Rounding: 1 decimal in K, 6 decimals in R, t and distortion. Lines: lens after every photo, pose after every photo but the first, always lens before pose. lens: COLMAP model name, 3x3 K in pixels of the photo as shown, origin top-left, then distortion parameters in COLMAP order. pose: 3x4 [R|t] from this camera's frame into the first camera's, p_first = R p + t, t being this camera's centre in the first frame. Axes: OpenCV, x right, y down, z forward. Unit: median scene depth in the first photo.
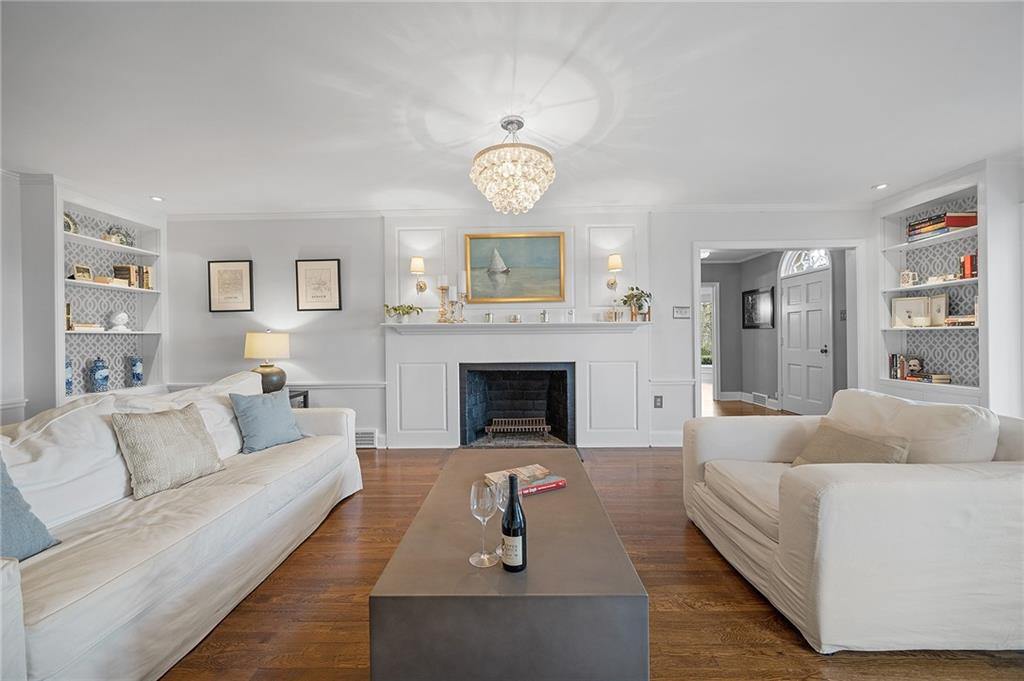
lens RADIAL K [[402.9, 0, 511.9], [0, 402.9, 339.3], [0, 0, 1]] dist [-0.000636, -0.000226]
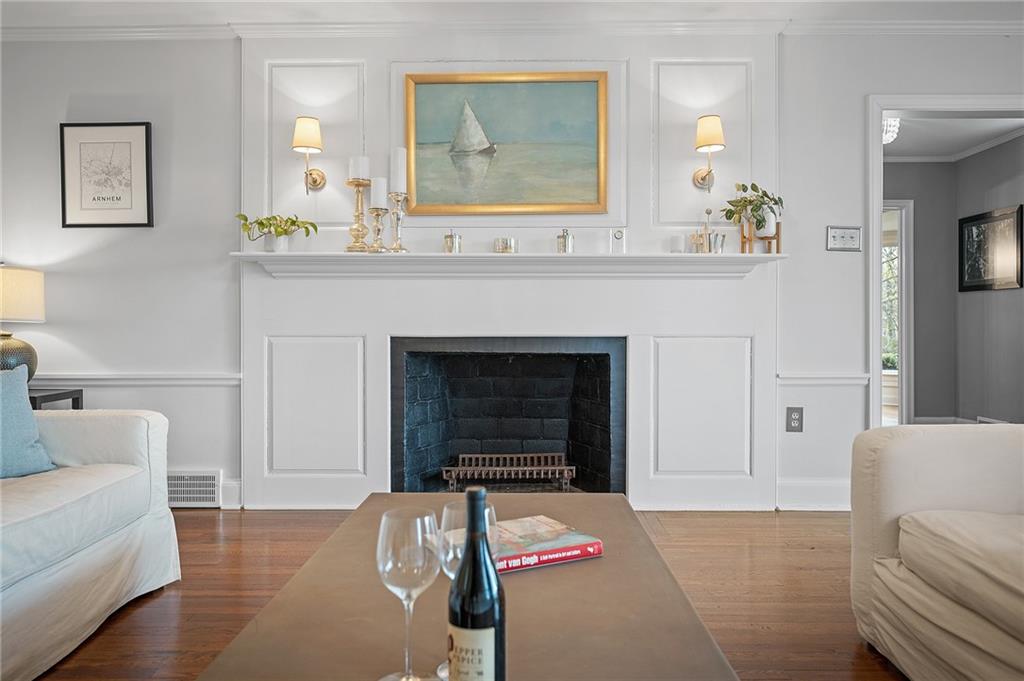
lens RADIAL K [[773.3, 0, 510.2], [0, 773.3, 333.1], [0, 0, 1]] dist [-0.002426, -0.001662]
pose [[0.999935, 0.010607, 0.004215, 0.011237], [-0.010602, 0.999943, -0.001282, 0.056286], [-0.004229, 0.001237, 0.999990, 0.057527]]
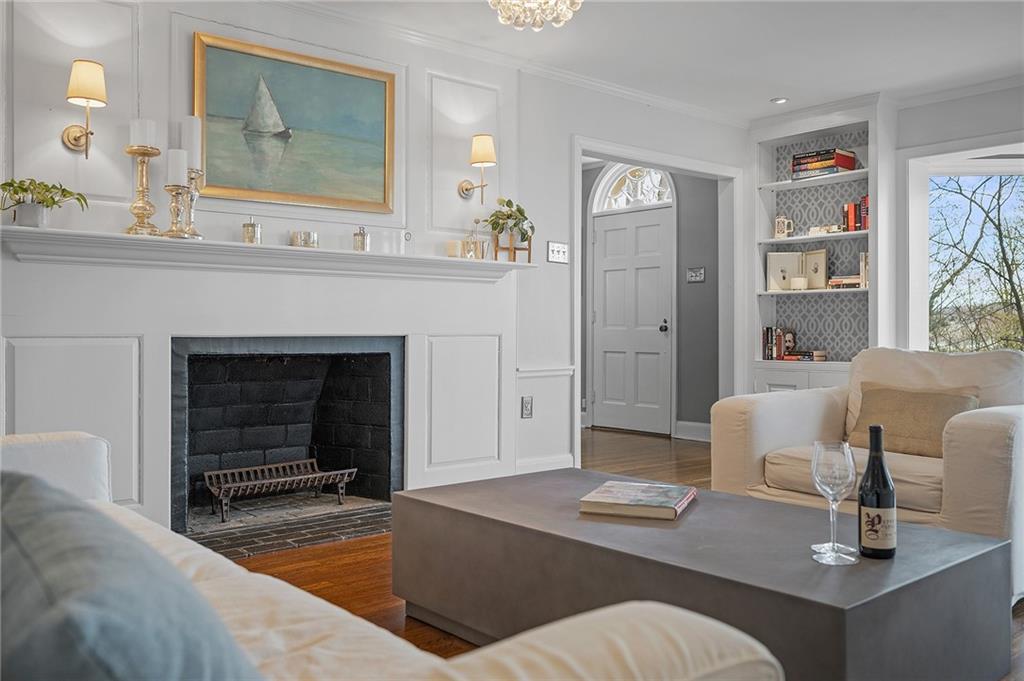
lens RADIAL K [[881.2, 0, 512.3], [0, 881.2, 336.3], [0, 0, 1]] dist [-0.004075, 0.004433]
pose [[0.747542, 0.006312, 0.664185, -0.488307], [-0.004671, 0.999980, -0.004245, 0.062659], [-0.664198, 0.000071, 0.747557, 0.089615]]
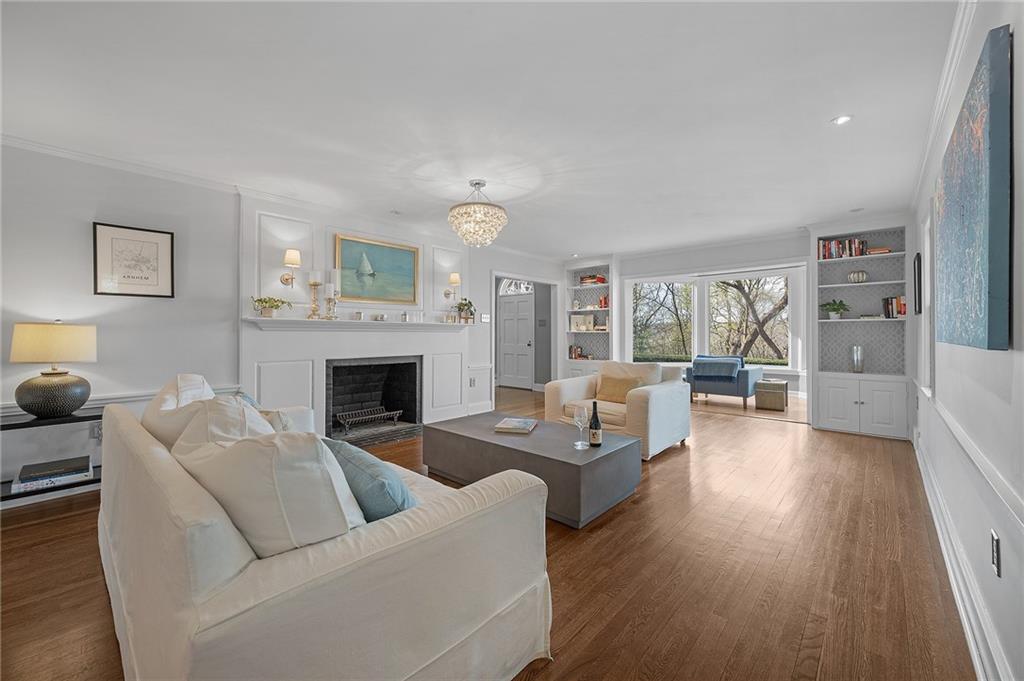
lens RADIAL K [[405.3, 0, 512.8], [0, 405.3, 333.1], [0, 0, 1]] dist [0.000063, -0.000018]
pose [[0.660249, 0.011890, 0.750953, -0.603747], [-0.003335, 0.999911, -0.012899, 0.004703], [-0.751040, 0.006013, 0.660230, -0.019440]]
